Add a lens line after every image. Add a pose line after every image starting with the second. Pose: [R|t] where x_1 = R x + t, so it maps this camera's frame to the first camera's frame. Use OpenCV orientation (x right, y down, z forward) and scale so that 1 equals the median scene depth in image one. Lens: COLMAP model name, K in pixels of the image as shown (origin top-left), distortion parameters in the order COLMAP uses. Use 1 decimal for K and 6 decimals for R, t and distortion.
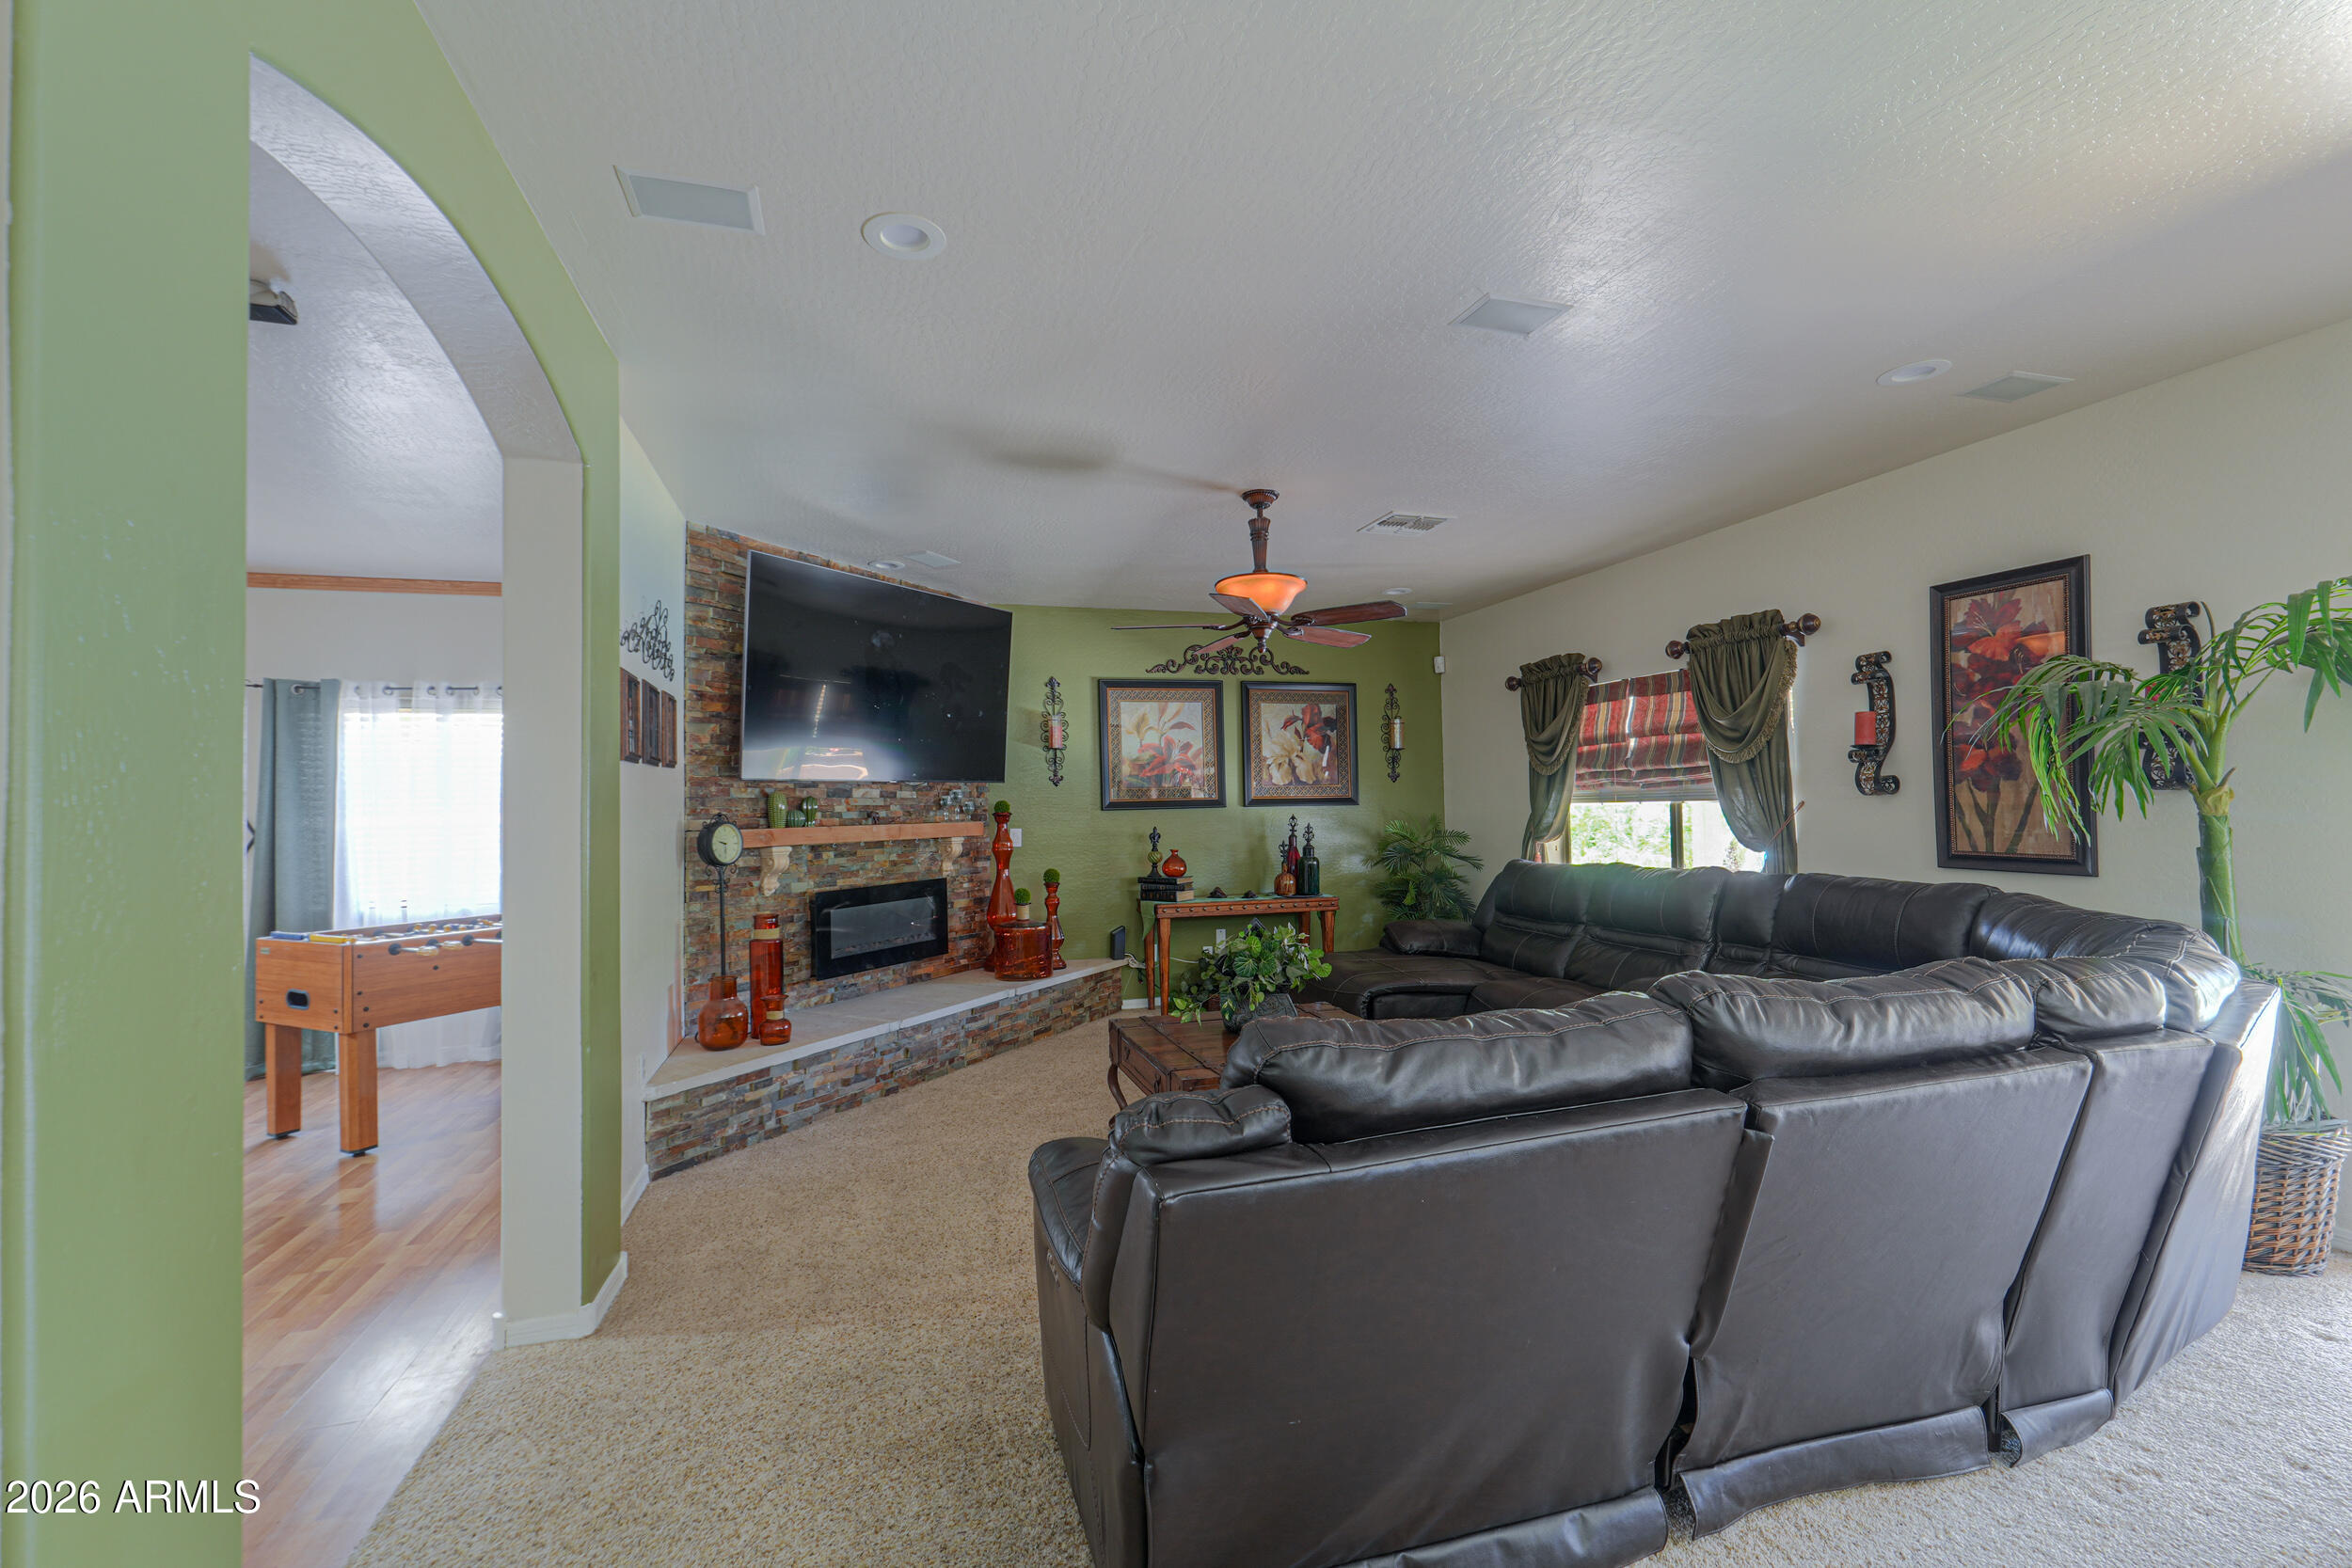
lens RADIAL K [[979.7, 0, 1161.2], [0, 979.7, 789.7], [0, 0, 1]] dist [-0.003071, -0.000108]
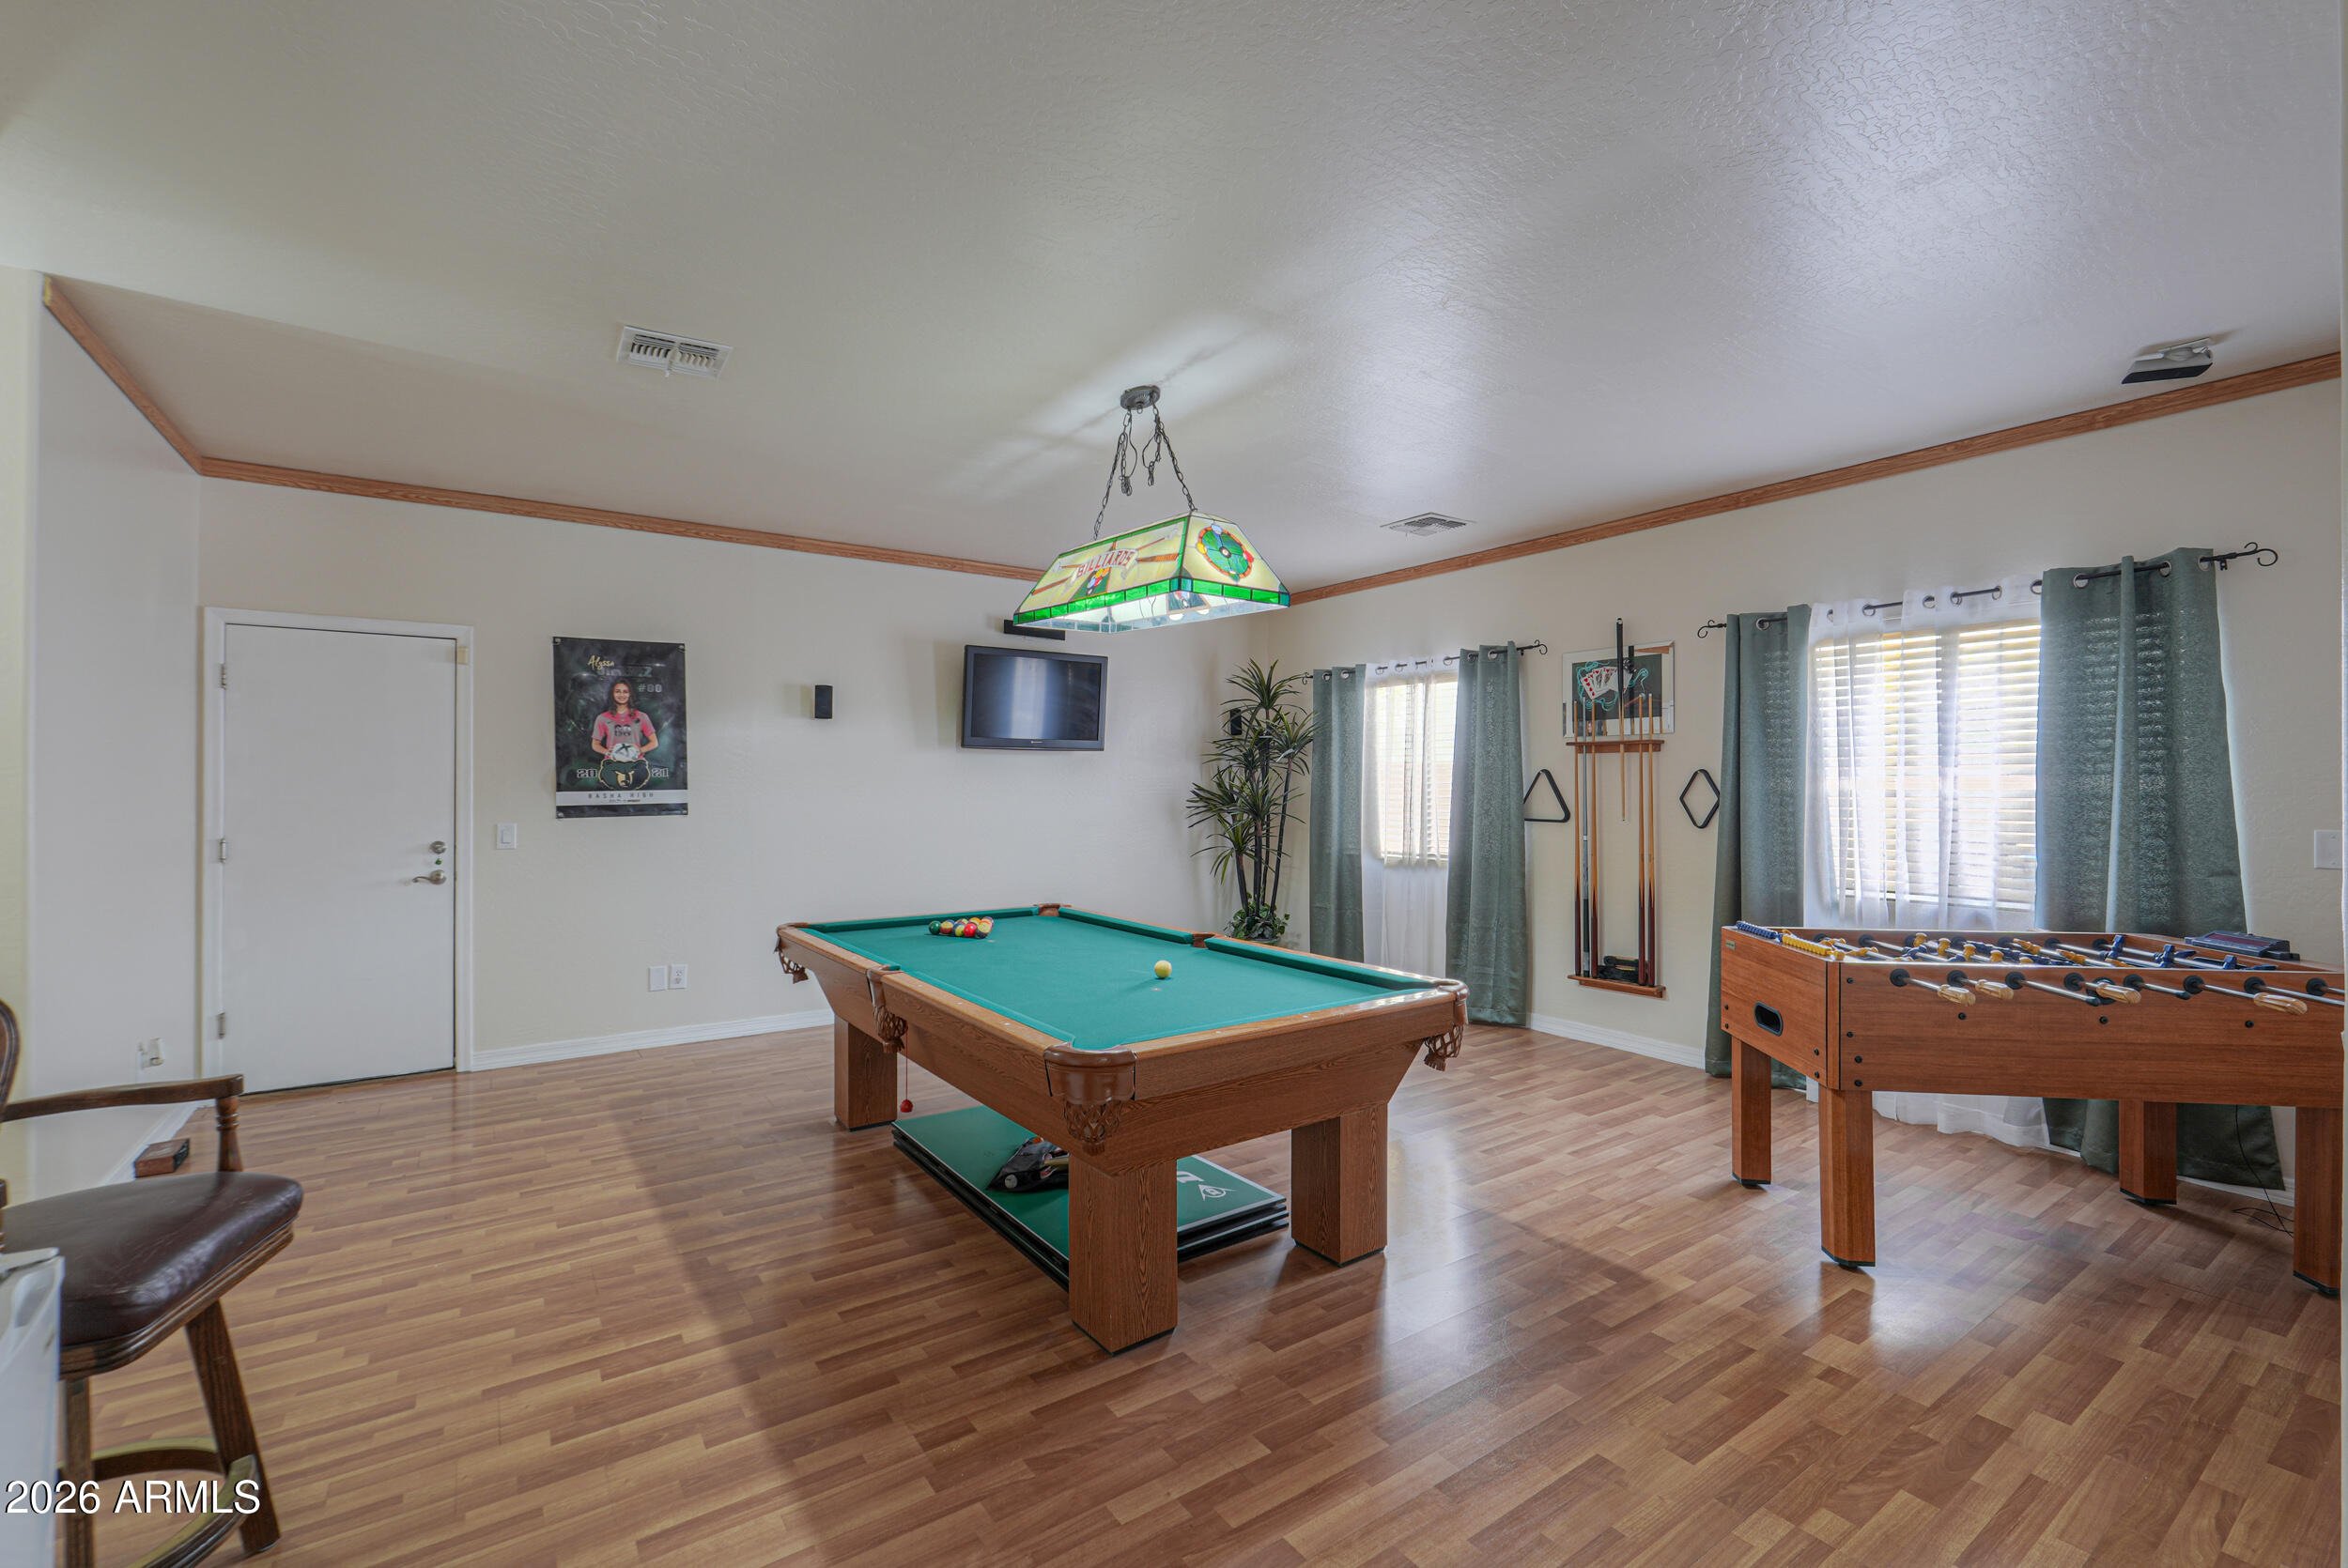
lens RADIAL K [[996.9, 0, 1143.8], [0, 996.9, 780.6], [0, 0, 1]] dist [-0.004385, -0.000252]
pose [[0.293515, 0.012649, -0.955871, -0.282542], [0.014376, 0.999741, 0.017644, 0.010096], [0.955846, -0.018921, 0.293257, 0.306244]]
